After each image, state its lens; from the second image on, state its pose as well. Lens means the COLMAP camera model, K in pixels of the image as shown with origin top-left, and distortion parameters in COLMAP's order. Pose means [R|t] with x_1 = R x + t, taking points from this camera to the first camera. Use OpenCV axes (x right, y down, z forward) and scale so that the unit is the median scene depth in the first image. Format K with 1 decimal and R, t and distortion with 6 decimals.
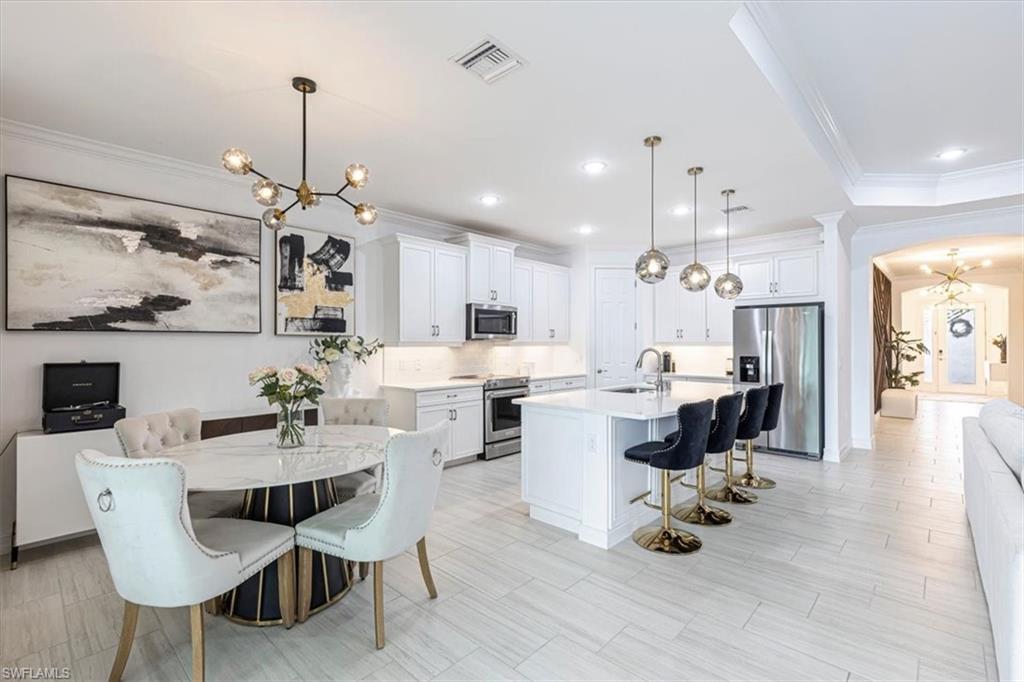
lens RADIAL K [[457.8, 0, 516.0], [0, 457.8, 340.2], [0, 0, 1]] dist [0.012934, -0.004598]
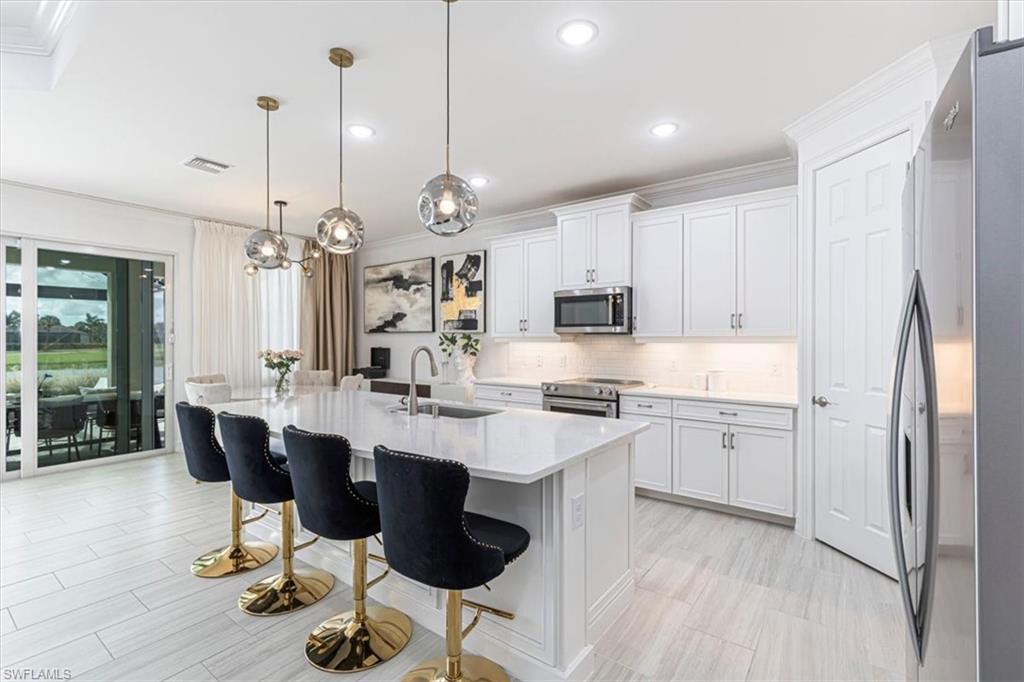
lens RADIAL K [[457.8, 0, 516.0], [0, 457.8, 340.2], [0, 0, 1]] dist [0.012934, -0.004598]
pose [[0.118855, 0.002824, -0.992908, 0.886617], [0.006187, 0.999974, 0.003584, 0.007314], [0.992892, -0.006569, 0.118835, 0.994826]]
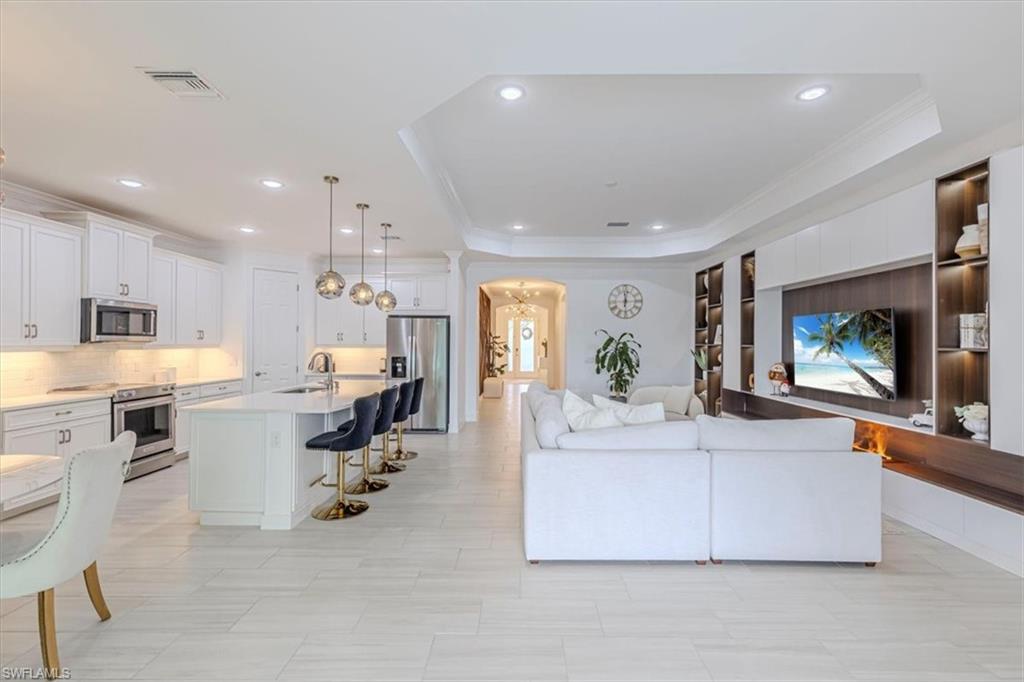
lens RADIAL K [[457.8, 0, 516.0], [0, 457.8, 340.2], [0, 0, 1]] dist [0.012934, -0.004598]
pose [[0.741020, 0.007464, 0.671441, -0.105530], [-0.010460, 0.999945, 0.000428, -0.016351], [-0.671401, -0.007340, 0.741058, -0.151551]]
